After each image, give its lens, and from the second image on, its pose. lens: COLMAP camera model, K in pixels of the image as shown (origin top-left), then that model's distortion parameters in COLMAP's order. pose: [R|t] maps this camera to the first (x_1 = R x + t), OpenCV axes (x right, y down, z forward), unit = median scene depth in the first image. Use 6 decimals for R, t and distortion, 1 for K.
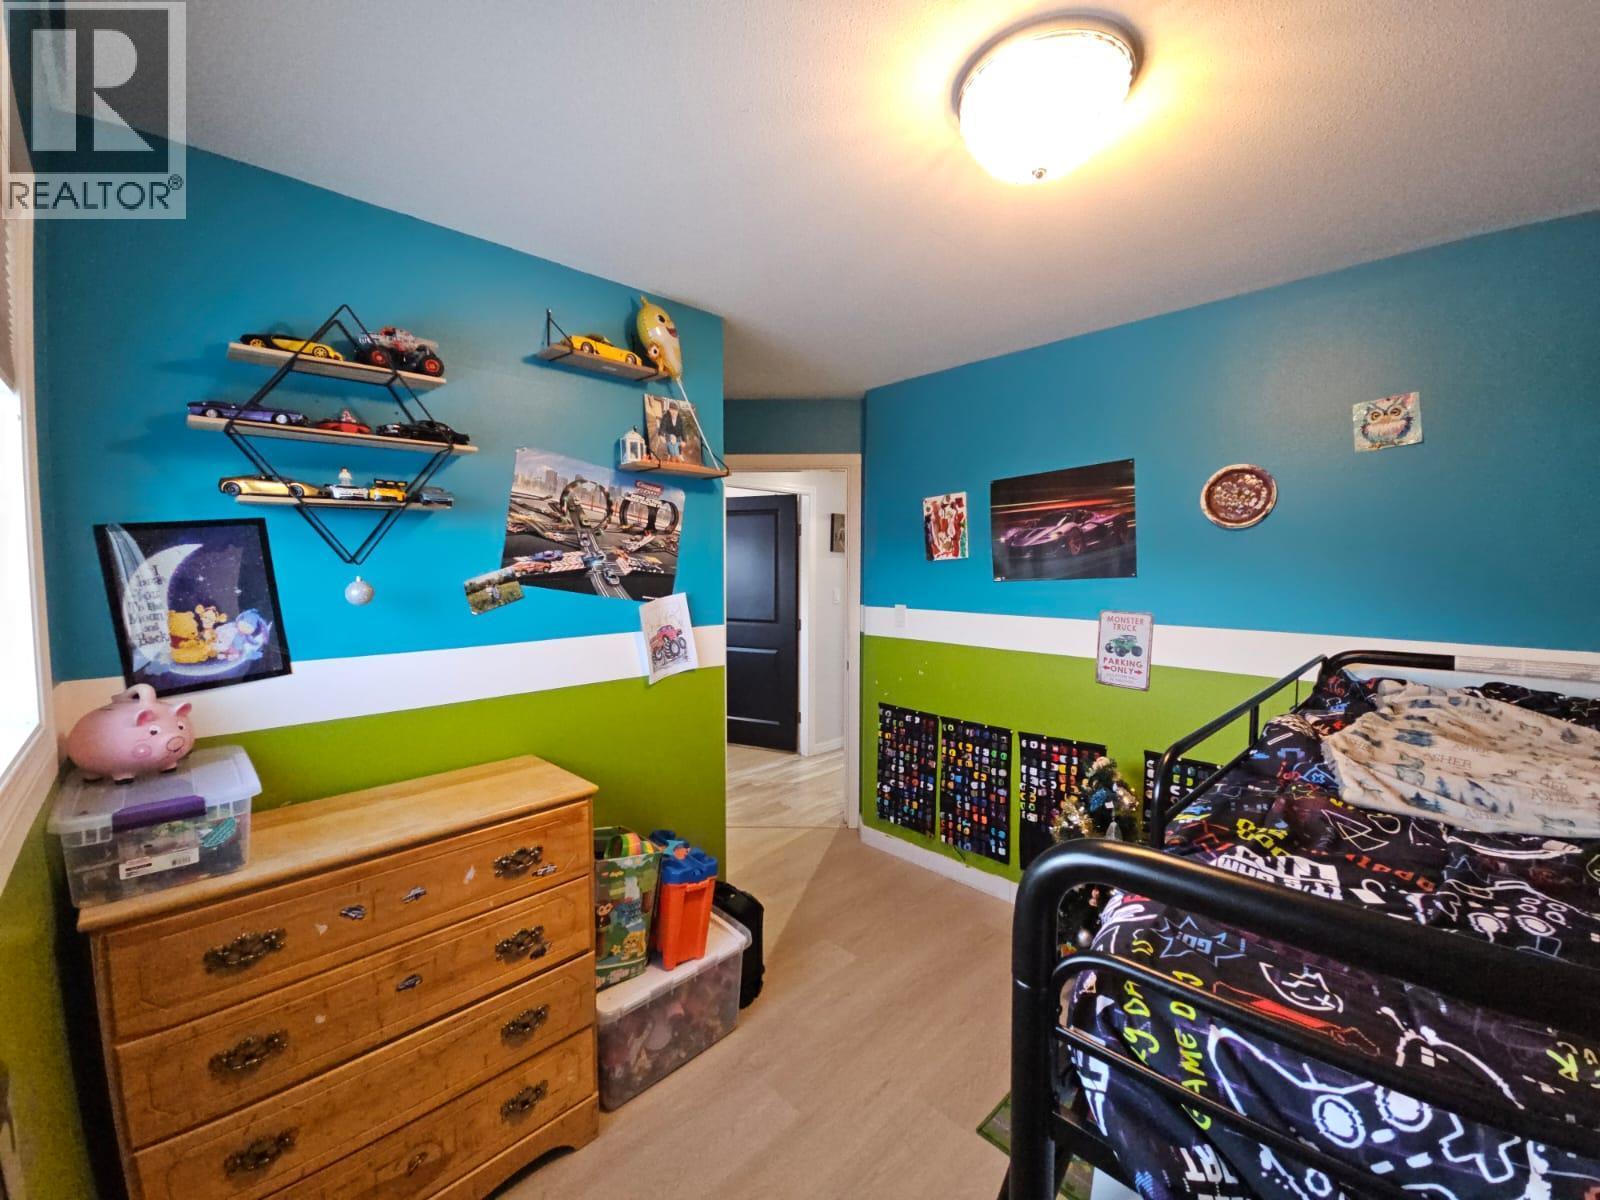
lens RADIAL K [[654.0, 0, 795.0], [0, 654.0, 596.1], [0, 0, 1]] dist [-0.000406, -0.001983]
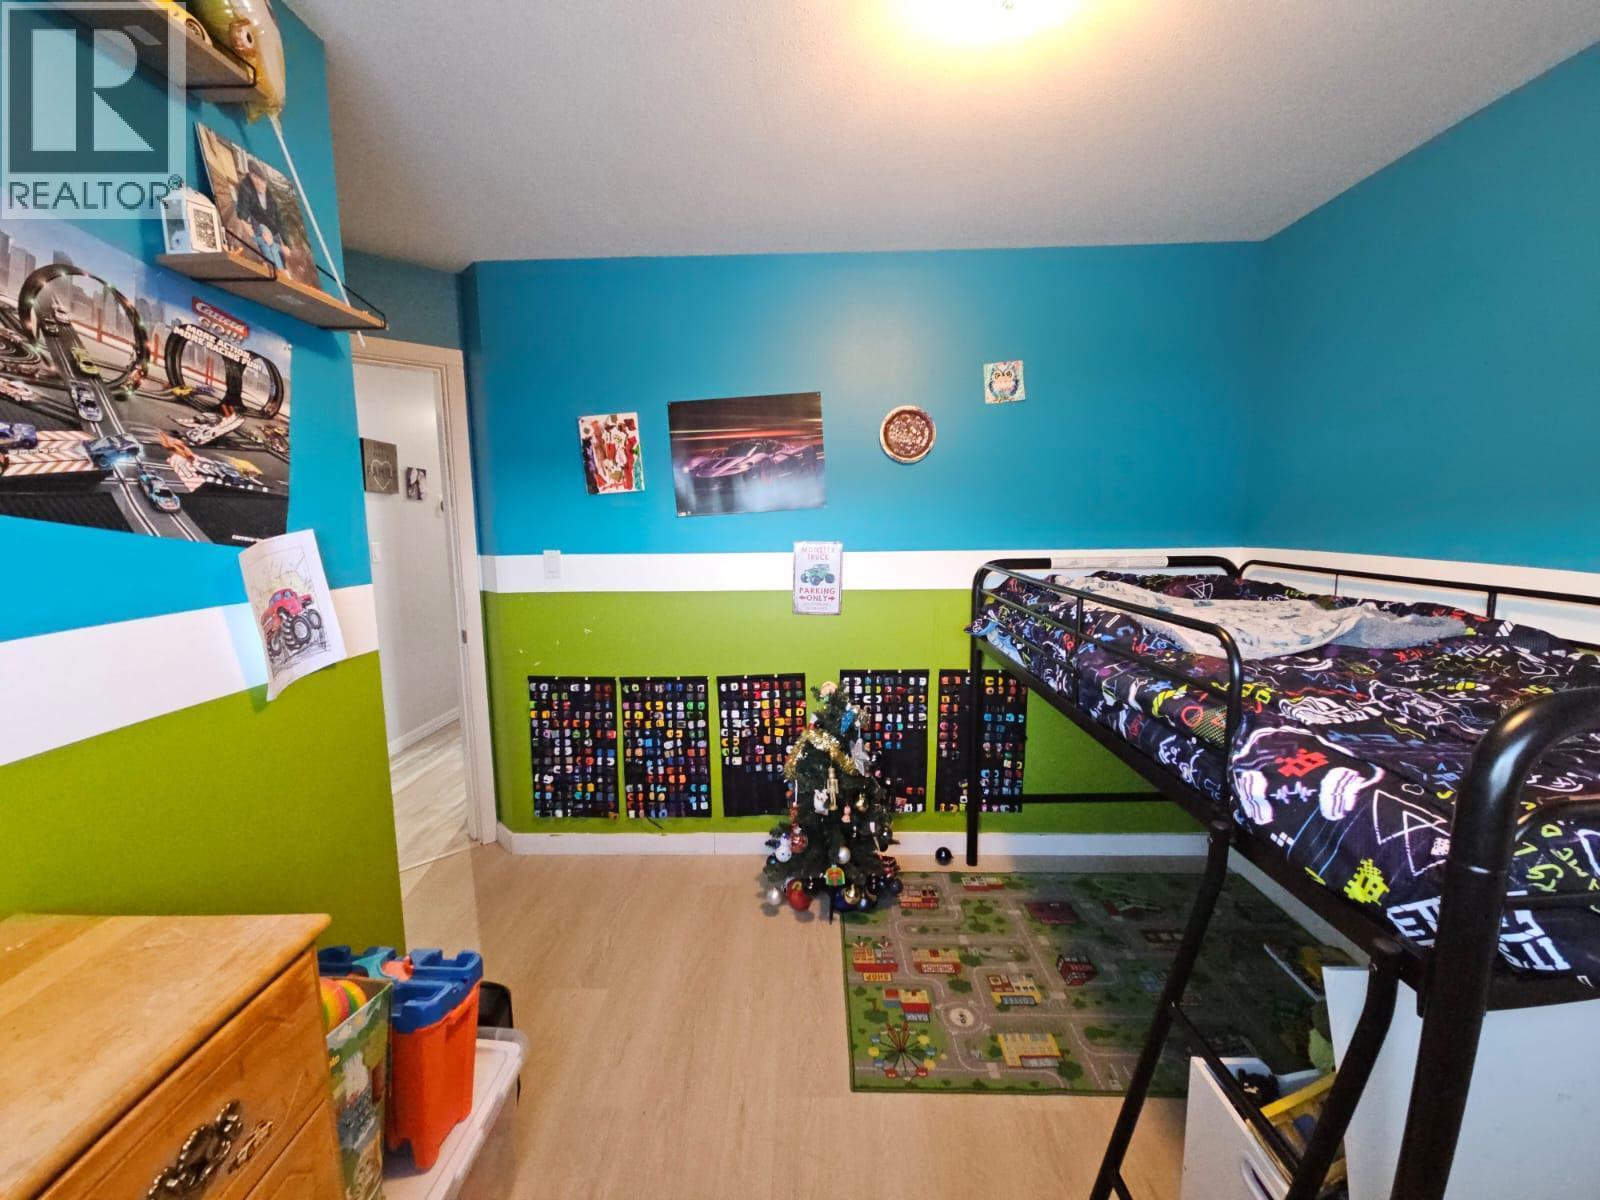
lens RADIAL K [[654.0, 0, 800.1], [0, 654.0, 599.3], [0, 0, 1]] dist [-0.000406, -0.001983]
pose [[0.700928, -0.094255, 0.706976, -0.256676], [0.047260, 0.995189, 0.085825, 0.024325], [-0.711664, -0.026745, 0.702010, 0.287325]]
